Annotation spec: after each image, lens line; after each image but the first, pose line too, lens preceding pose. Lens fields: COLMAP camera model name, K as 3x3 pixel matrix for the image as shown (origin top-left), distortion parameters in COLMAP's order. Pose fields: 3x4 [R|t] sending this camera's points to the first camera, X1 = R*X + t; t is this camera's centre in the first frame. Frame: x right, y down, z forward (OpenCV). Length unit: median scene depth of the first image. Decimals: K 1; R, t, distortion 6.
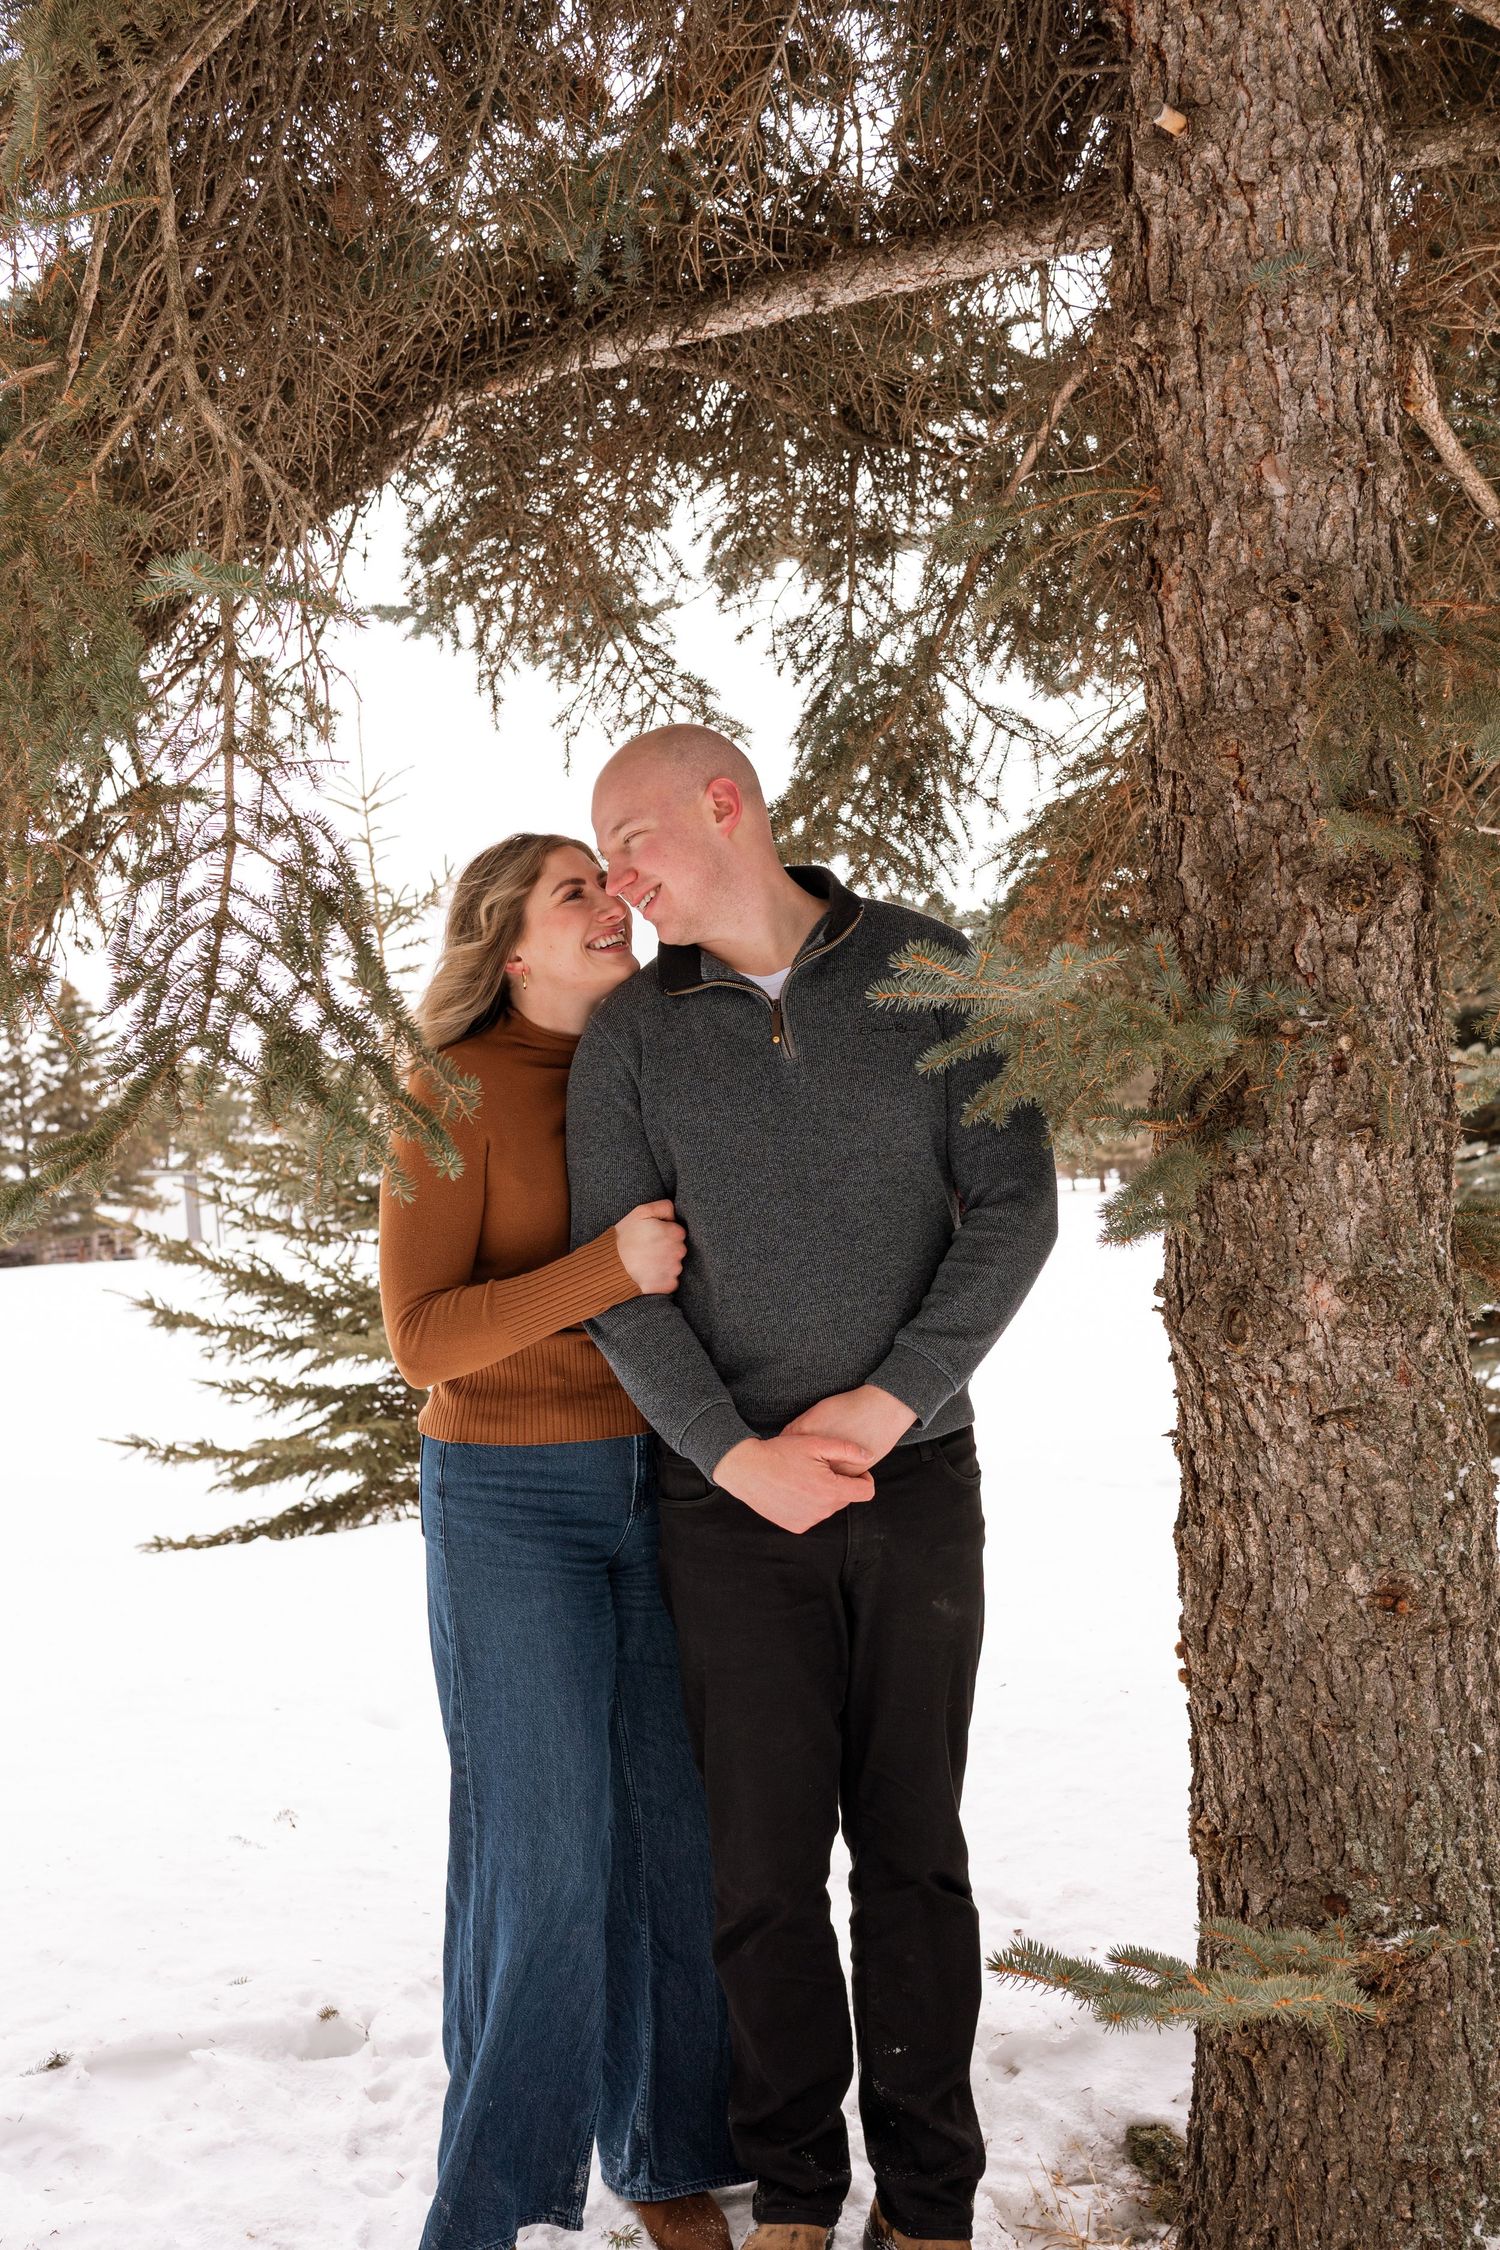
lens RADIAL K [[2197.3, 0, 757.9], [0, 2197.3, 1129.5], [0, 0, 1]] dist [-0.017907, 0.000000]
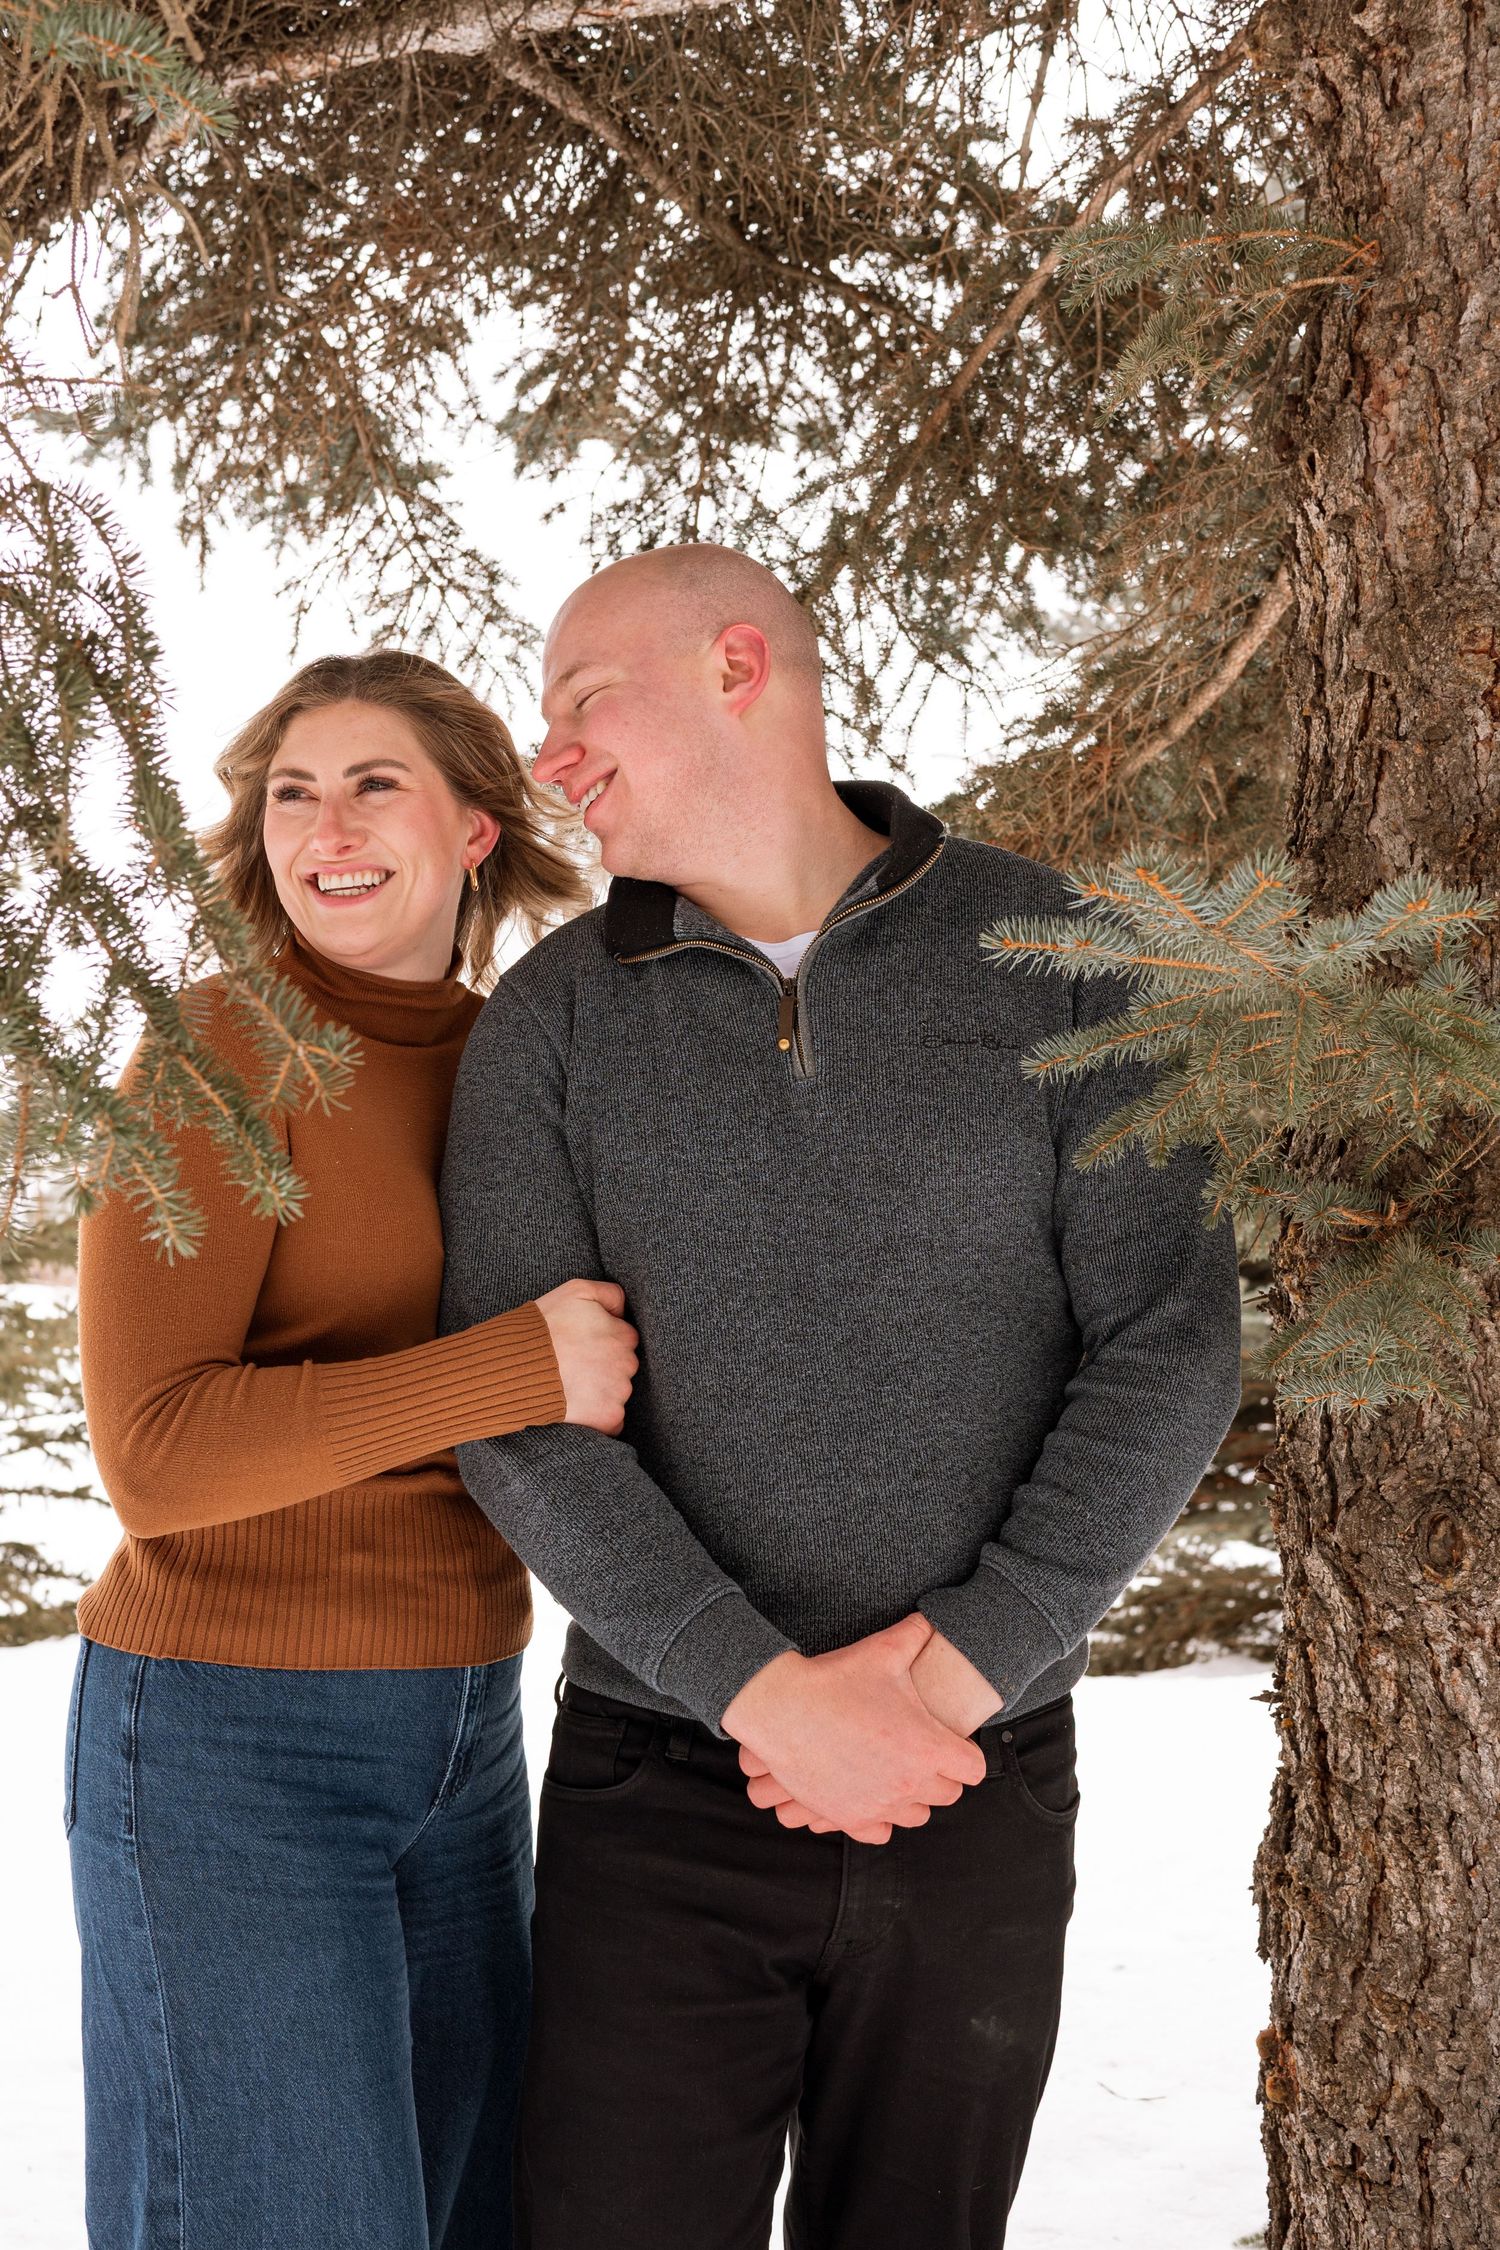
lens RADIAL K [[2197.3, 0, 739.5], [0, 2197.3, 1116.3], [0, 0, 1]] dist [-0.017907, 0.000000]
pose [[0.975945, 0.094716, 0.196370, -0.107378], [-0.085834, 0.994884, -0.053277, 0.017784], [-0.200411, 0.035141, 0.979081, 0.407127]]
